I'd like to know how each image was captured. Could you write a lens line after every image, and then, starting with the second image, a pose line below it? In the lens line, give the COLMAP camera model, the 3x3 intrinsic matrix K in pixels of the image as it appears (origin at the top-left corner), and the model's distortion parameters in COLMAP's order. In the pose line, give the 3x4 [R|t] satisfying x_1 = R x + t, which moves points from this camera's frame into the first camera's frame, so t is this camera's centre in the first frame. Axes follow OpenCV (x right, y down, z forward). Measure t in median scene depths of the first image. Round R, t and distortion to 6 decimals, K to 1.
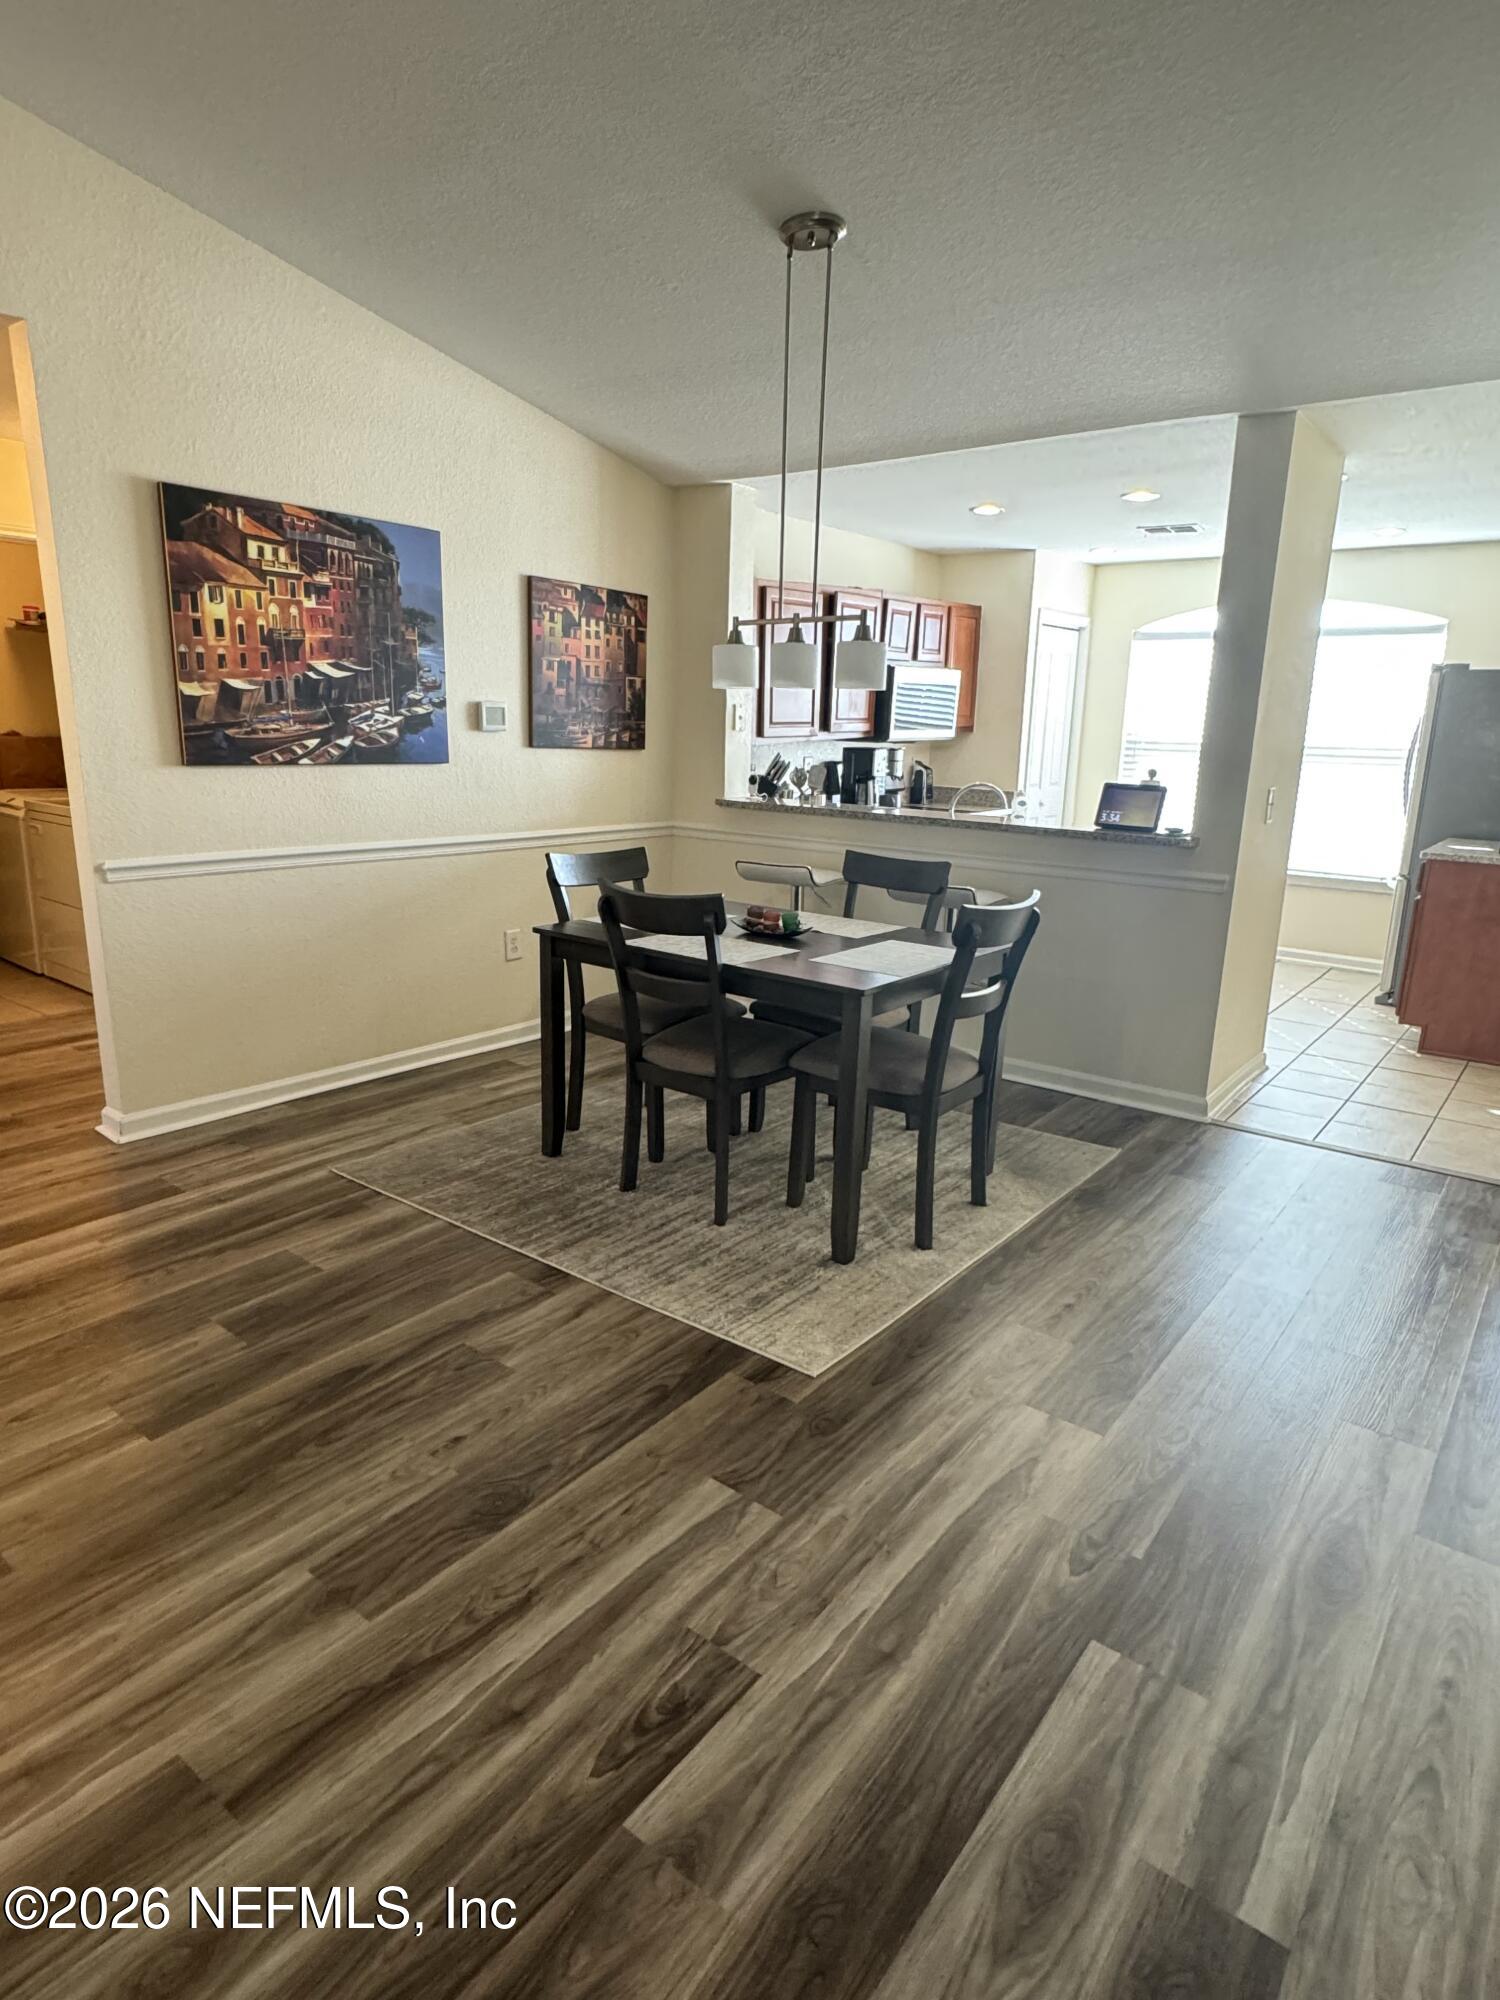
lens RADIAL K [[1129.8, 0, 759.8], [0, 1129.8, 994.5], [0, 0, 1]] dist [-0.005228, 0.002049]
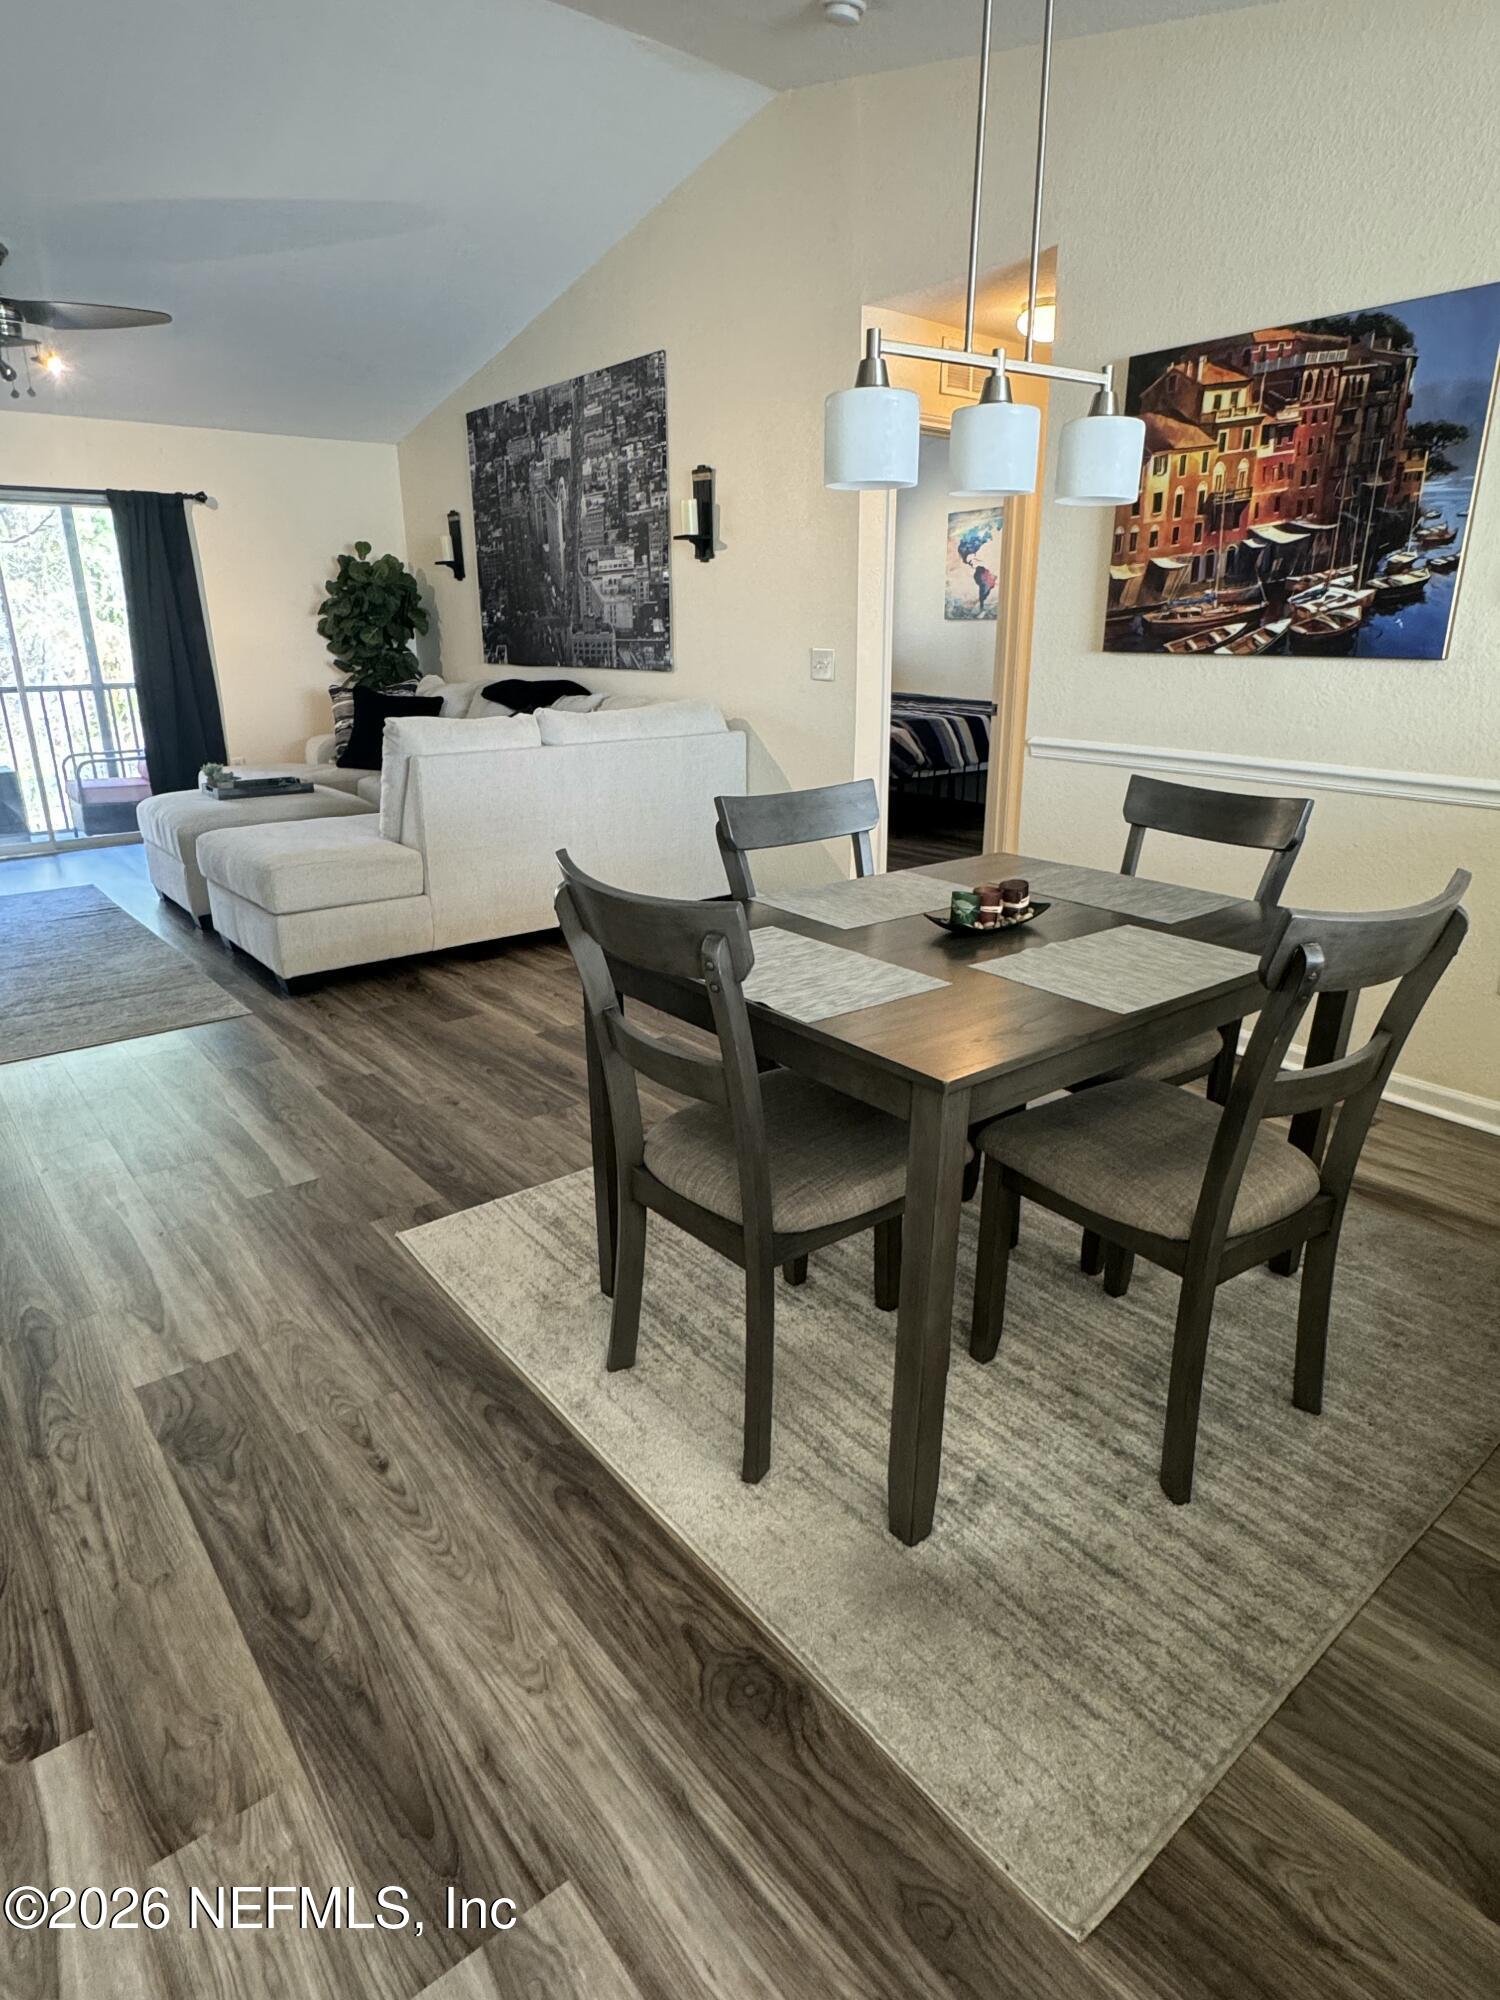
lens RADIAL K [[1129.8, 0, 751.6], [0, 1129.8, 991.7], [0, 0, 1]] dist [-0.005228, 0.002049]
pose [[-0.234751, 0.273135, -0.932893, 0.574867], [-0.232258, 0.916153, 0.326679, -0.178514], [0.943900, 0.293360, -0.151630, 0.930966]]
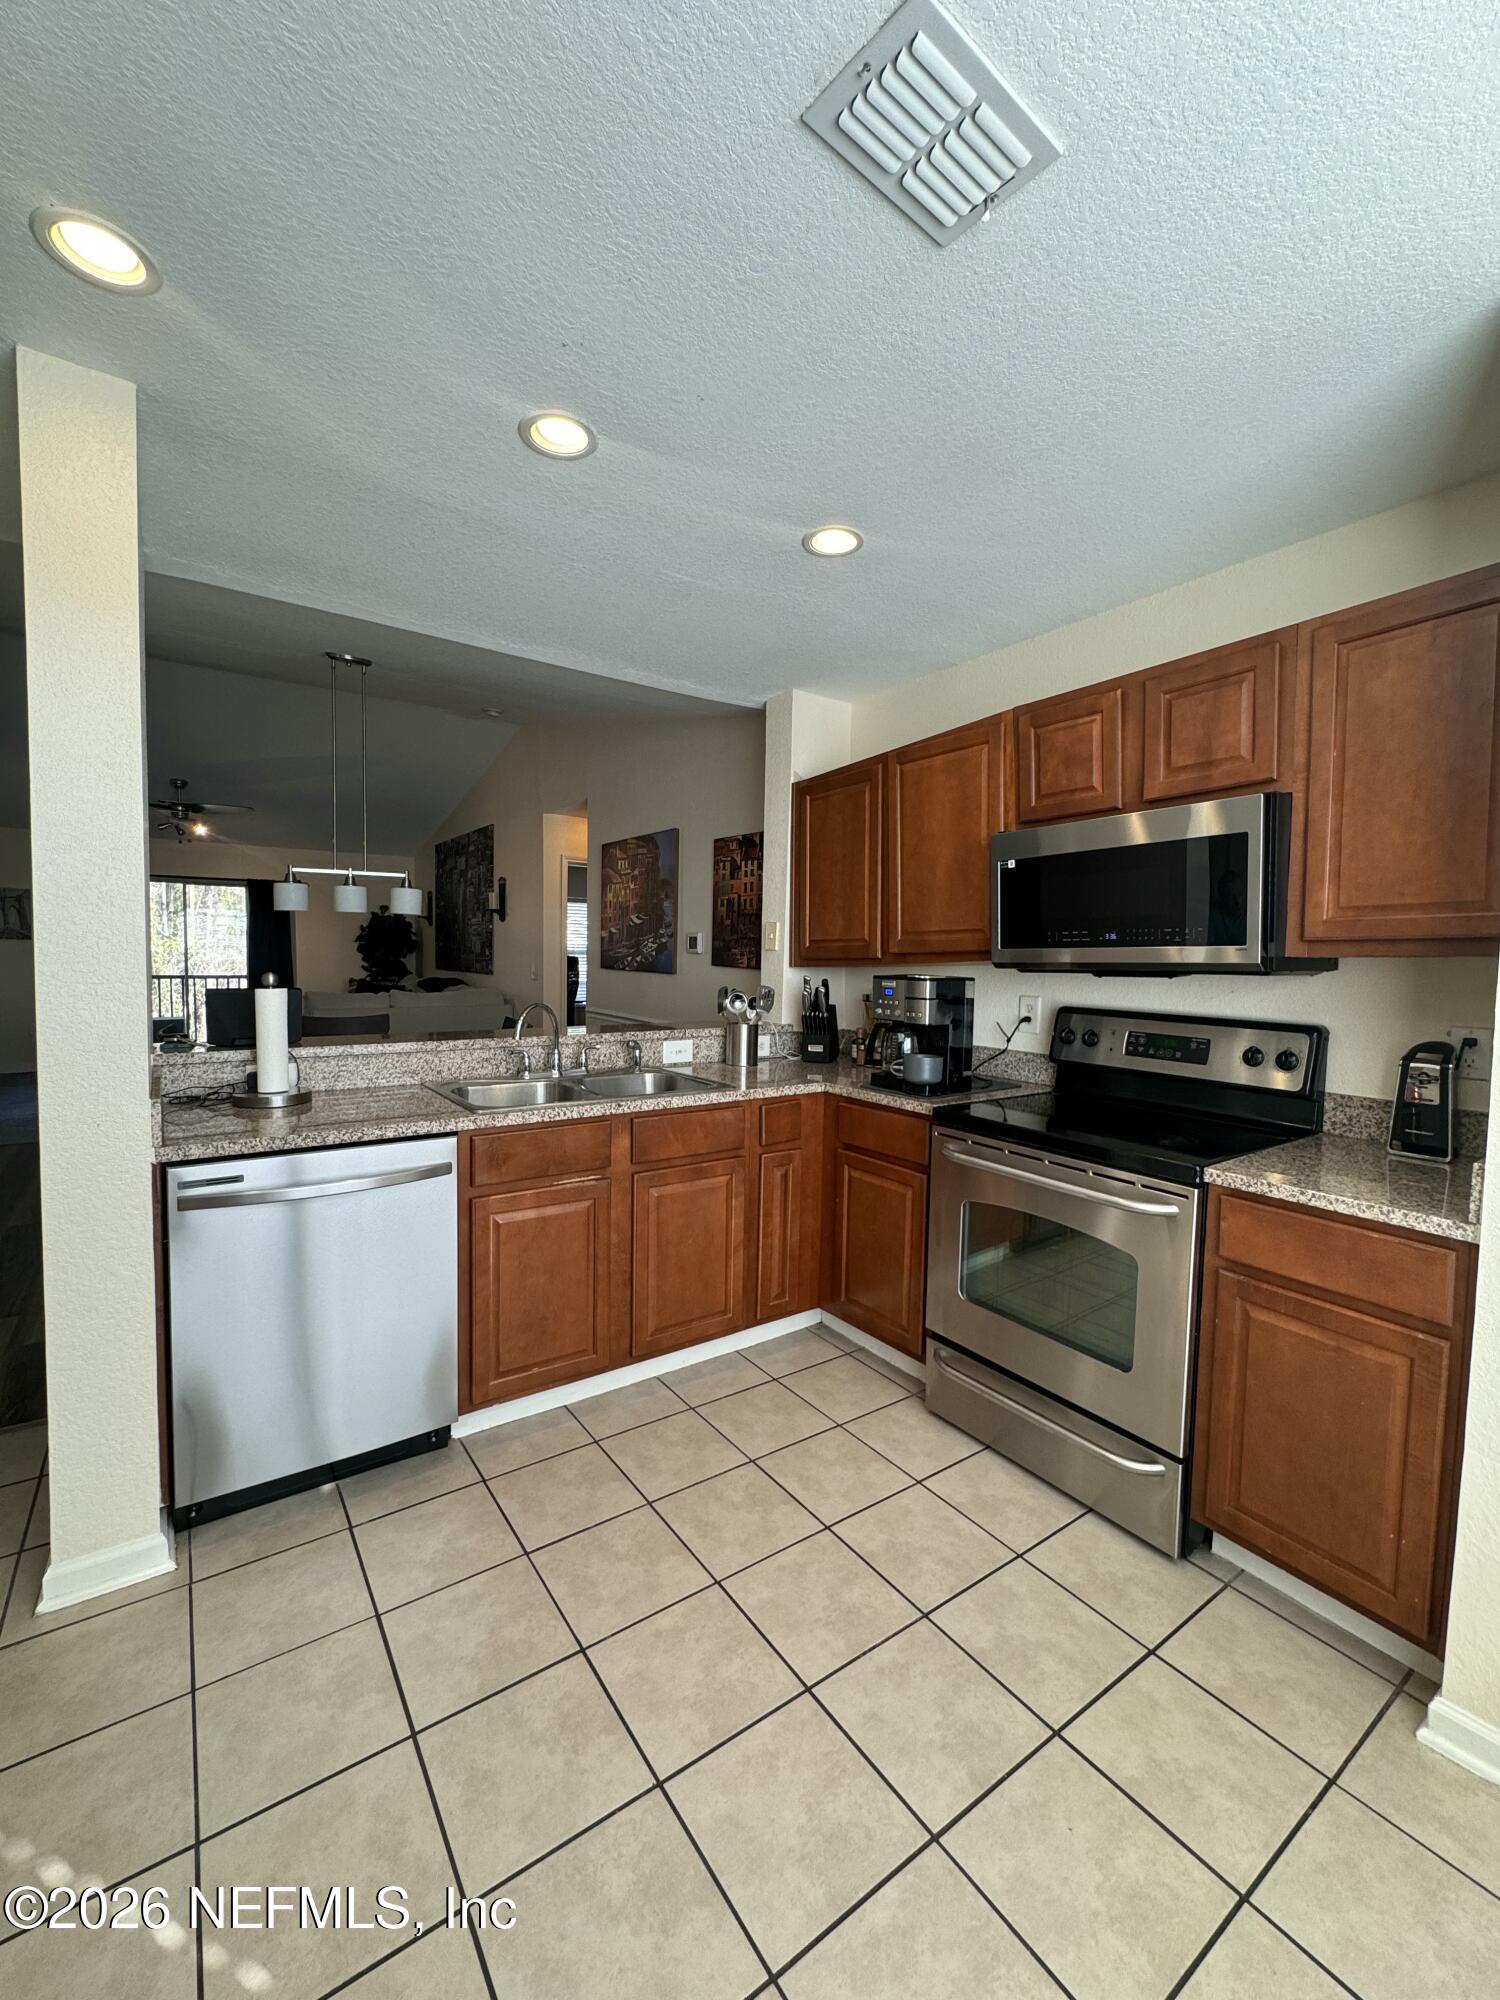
lens RADIAL K [[819.0, 0, 754.7], [0, 819.0, 991.4], [0, 0, 1]] dist [-0.006210, 0.001040]
pose [[-0.293780, 0.013916, -0.955772, 0.881705], [-0.250327, 0.963877, 0.090978, -0.369880], [0.922513, 0.265983, -0.279685, 1.690736]]
